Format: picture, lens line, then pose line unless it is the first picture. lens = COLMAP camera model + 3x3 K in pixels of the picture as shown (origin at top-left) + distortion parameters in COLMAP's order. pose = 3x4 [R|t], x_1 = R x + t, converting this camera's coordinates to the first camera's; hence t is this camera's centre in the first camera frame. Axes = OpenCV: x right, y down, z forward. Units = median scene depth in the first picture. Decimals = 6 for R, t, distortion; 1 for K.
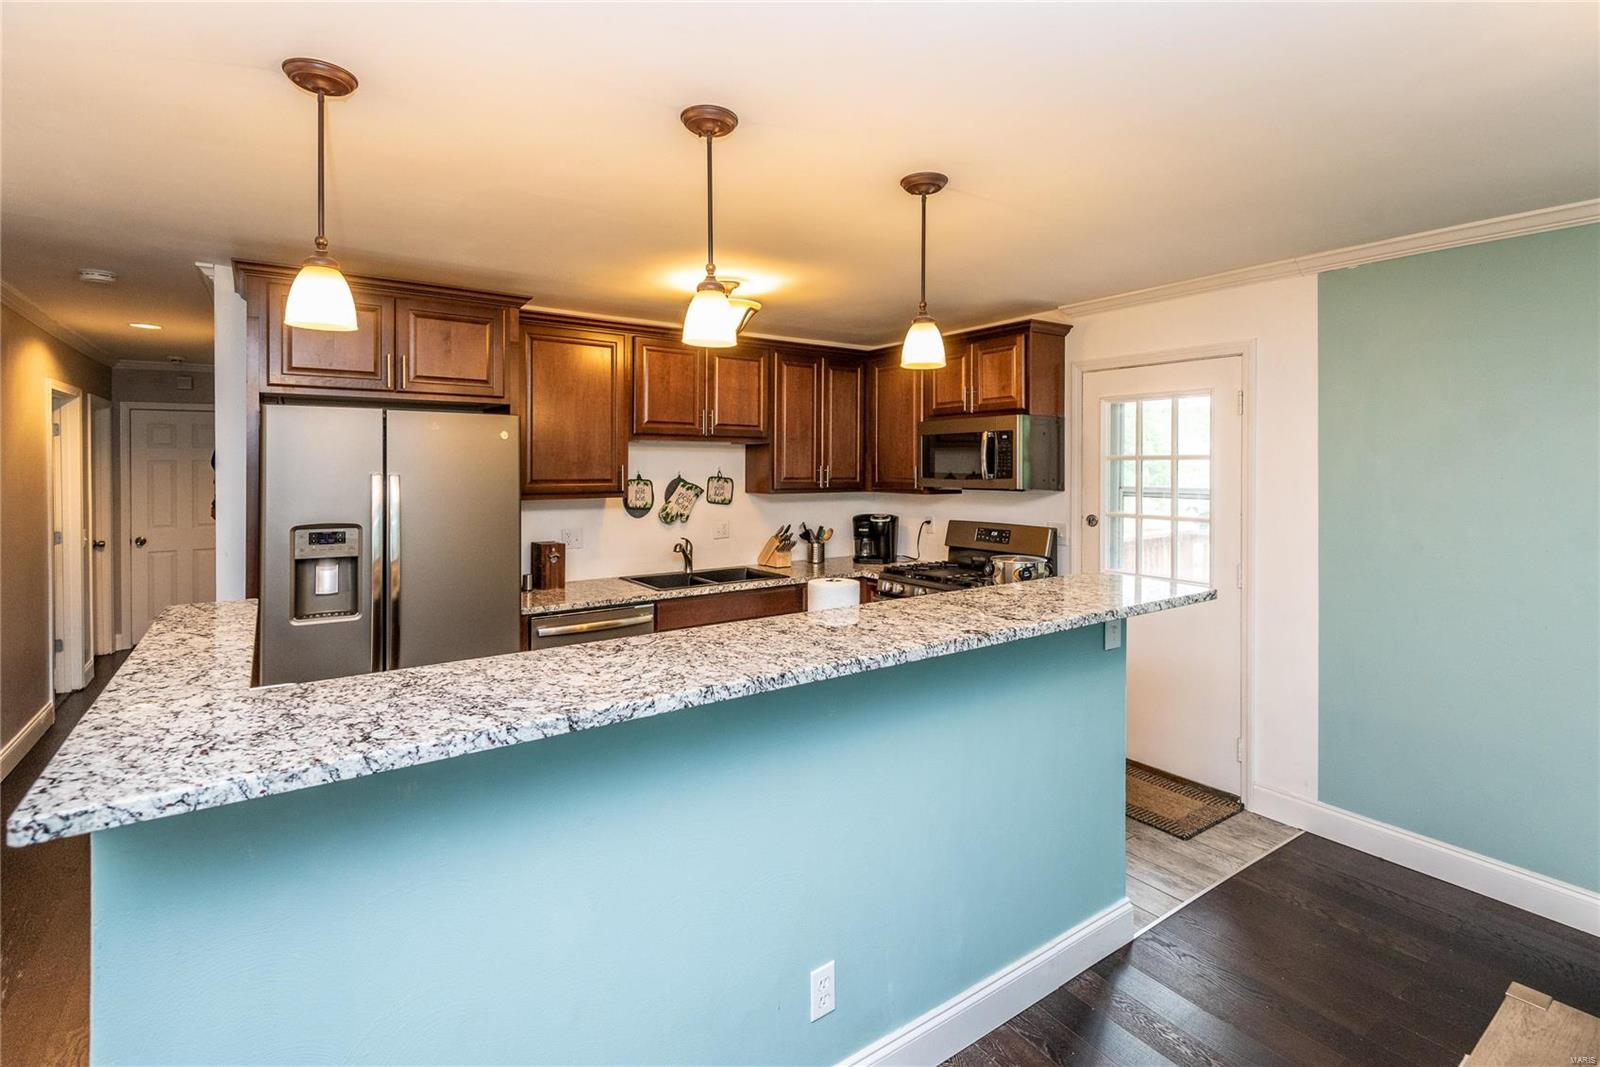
lens RADIAL K [[772.8, 0, 797.2], [0, 772.8, 483.7], [0, 0, 1]] dist [0.035641, -0.006228]
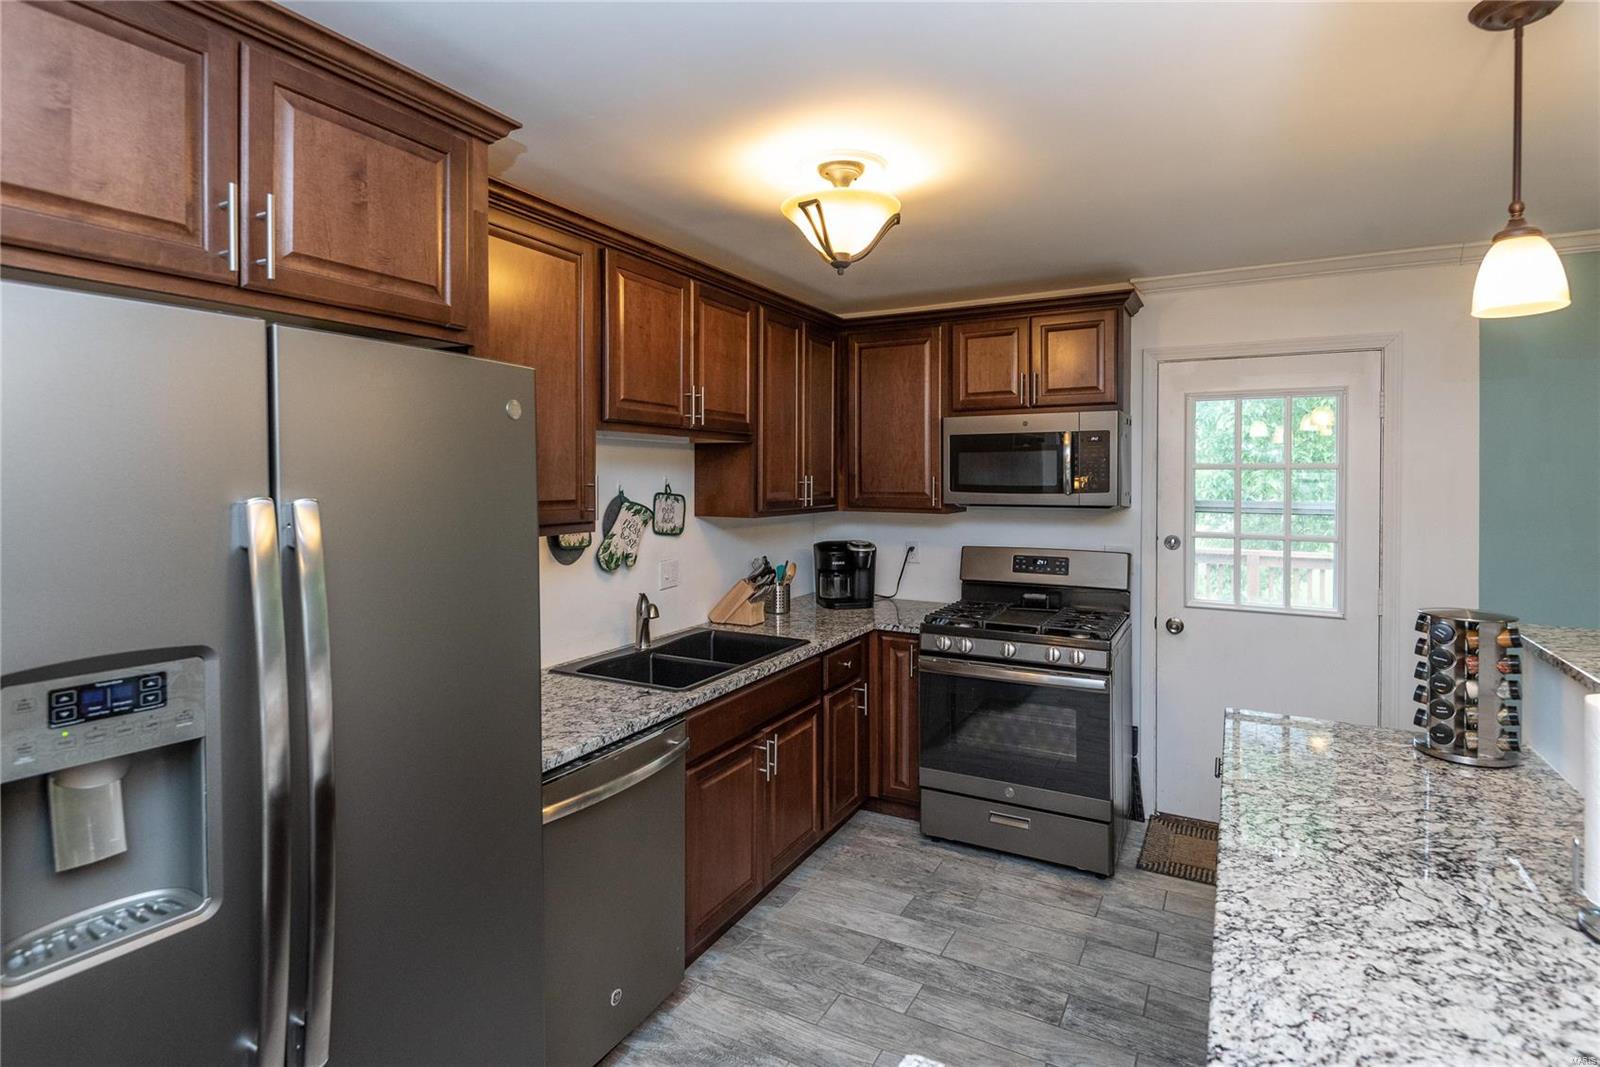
lens RADIAL K [[813.7, 0, 807.2], [0, 813.7, 496.7], [0, 0, 1]] dist [0.011614, -0.003227]
pose [[0.892824, -0.011023, 0.450272, -0.329916], [0.009028, 0.999938, 0.006579, -0.009843], [-0.450316, -0.001809, 0.892867, 0.375340]]
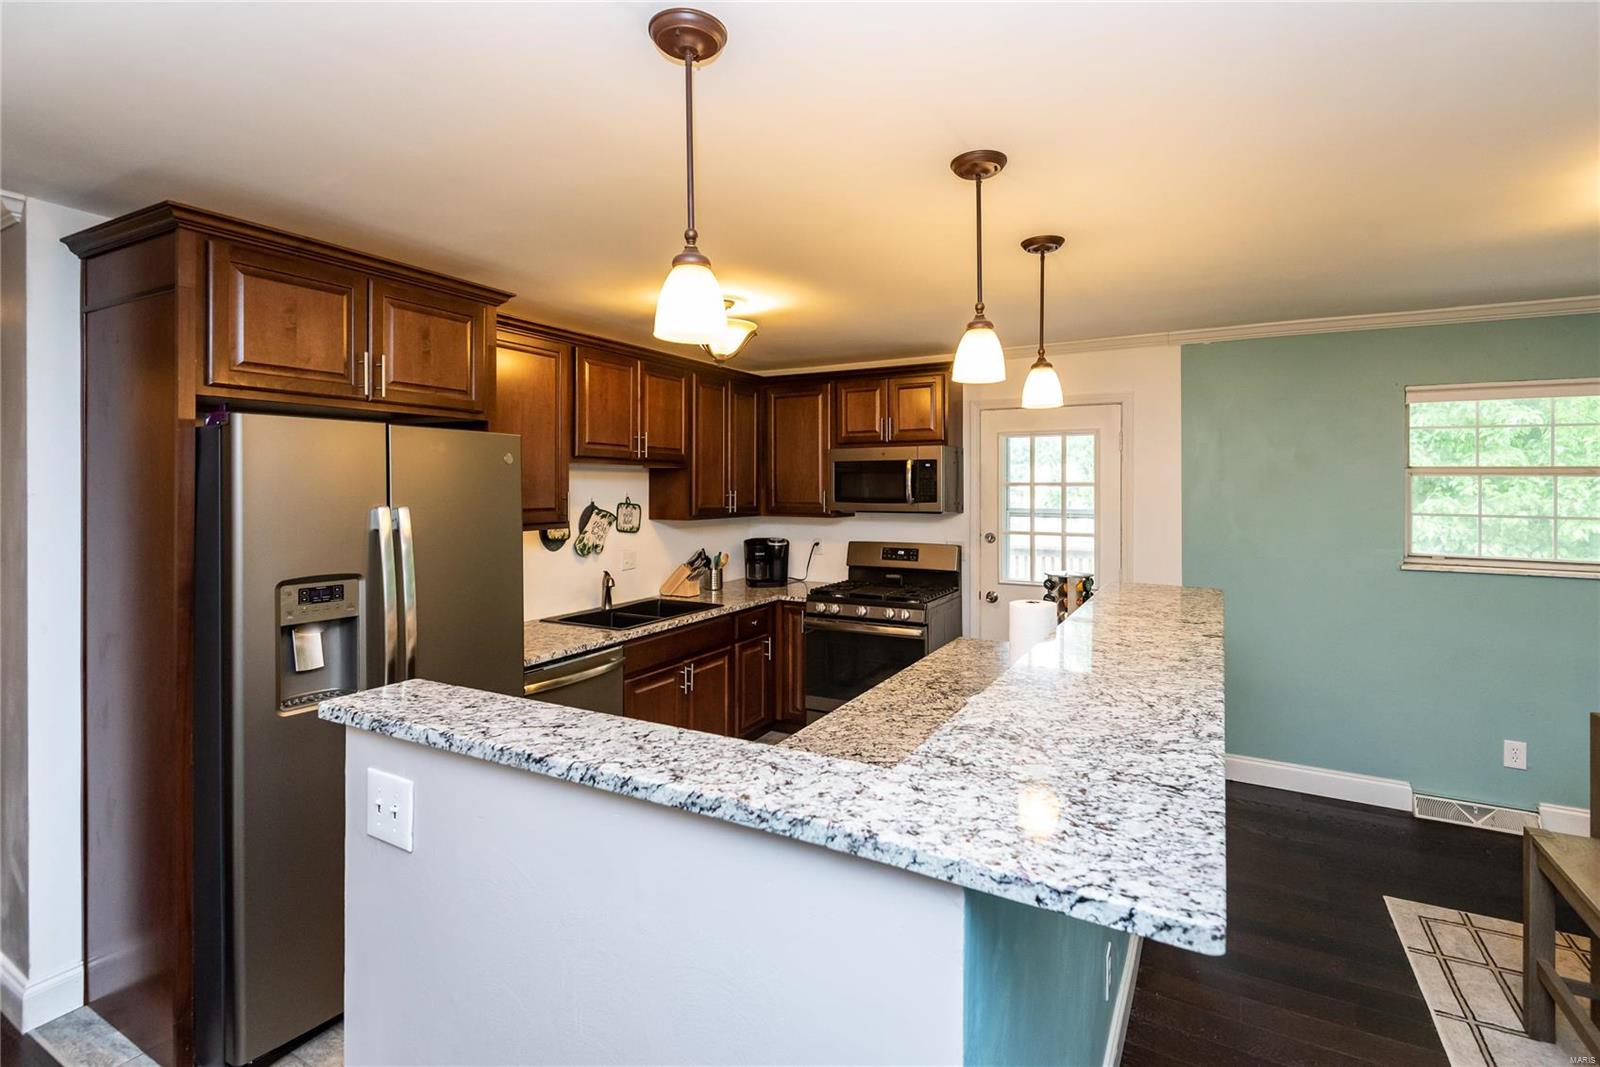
lens RADIAL K [[772.8, 0, 815.1], [0, 772.8, 494.7], [0, 0, 1]] dist [0.035641, -0.006228]
pose [[0.894811, -0.005894, 0.446407, -0.342428], [0.010251, 0.999920, -0.007346, -0.010512], [-0.446328, 0.011149, 0.894800, 0.079002]]
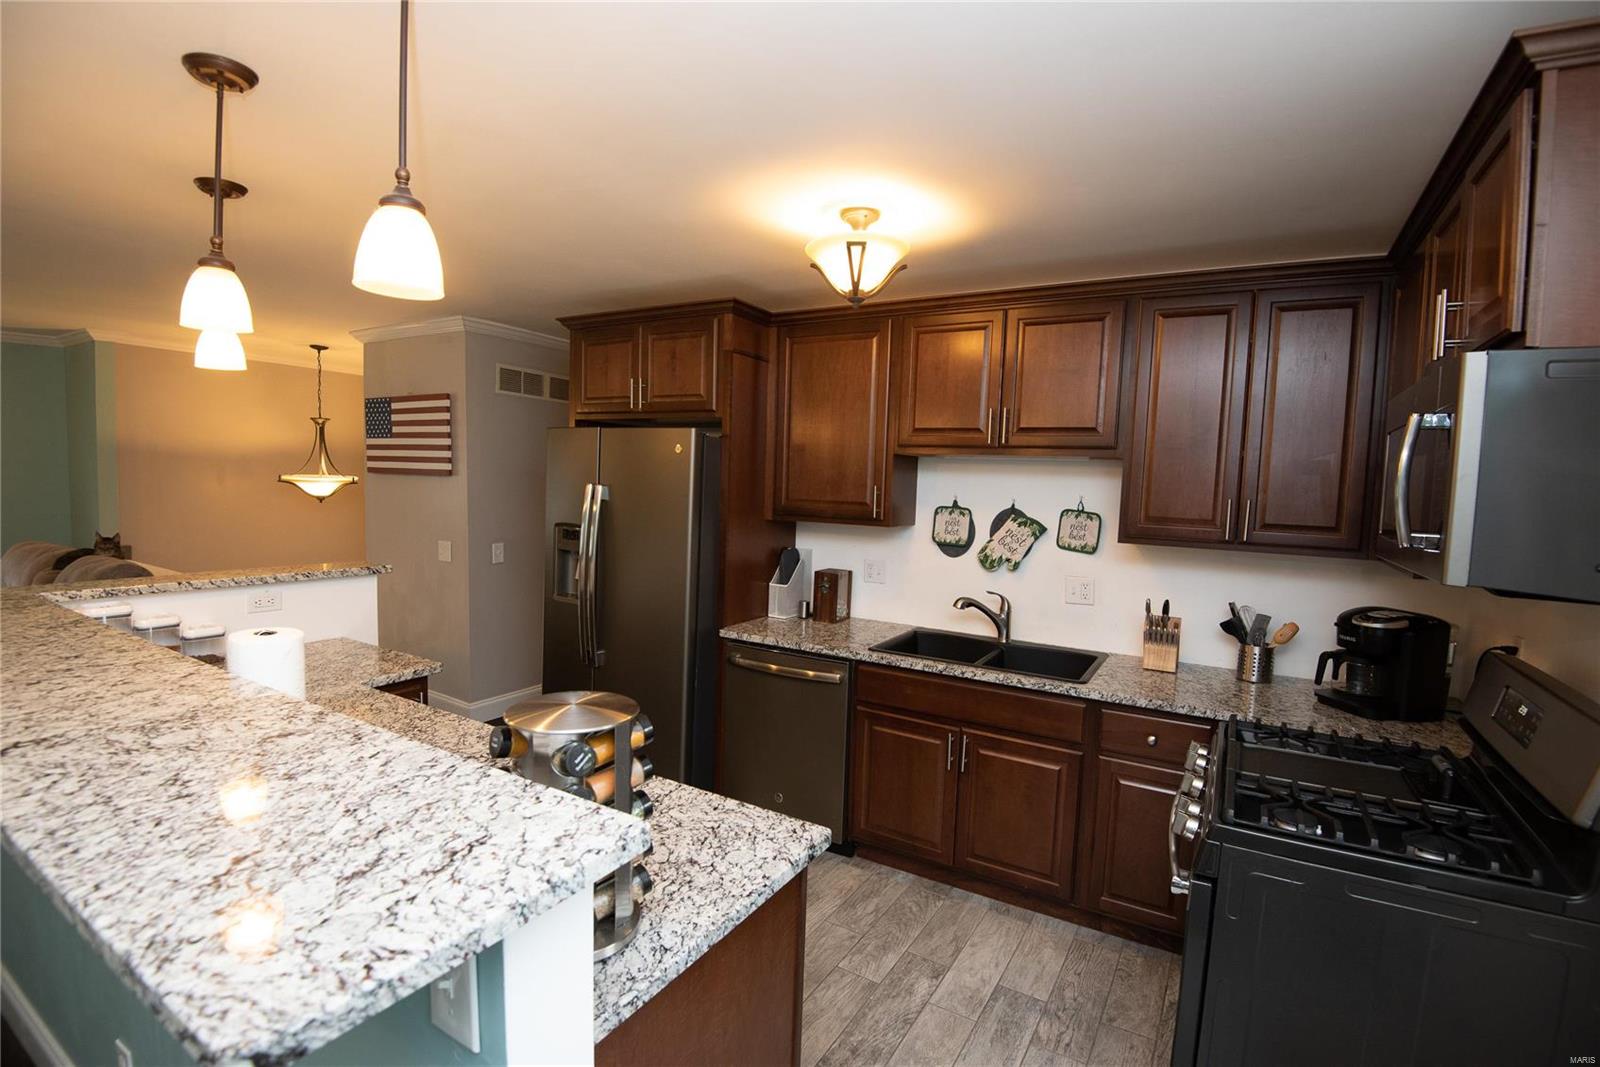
lens RADIAL K [[772.8, 0, 794.5], [0, 772.8, 559.3], [0, 0, 1]] dist [0.035641, -0.006228]
pose [[0.387948, 0.115571, -0.914407, 0.450268], [-0.050717, 0.993281, 0.104023, -0.026034], [0.920285, 0.006021, 0.391203, 0.567267]]
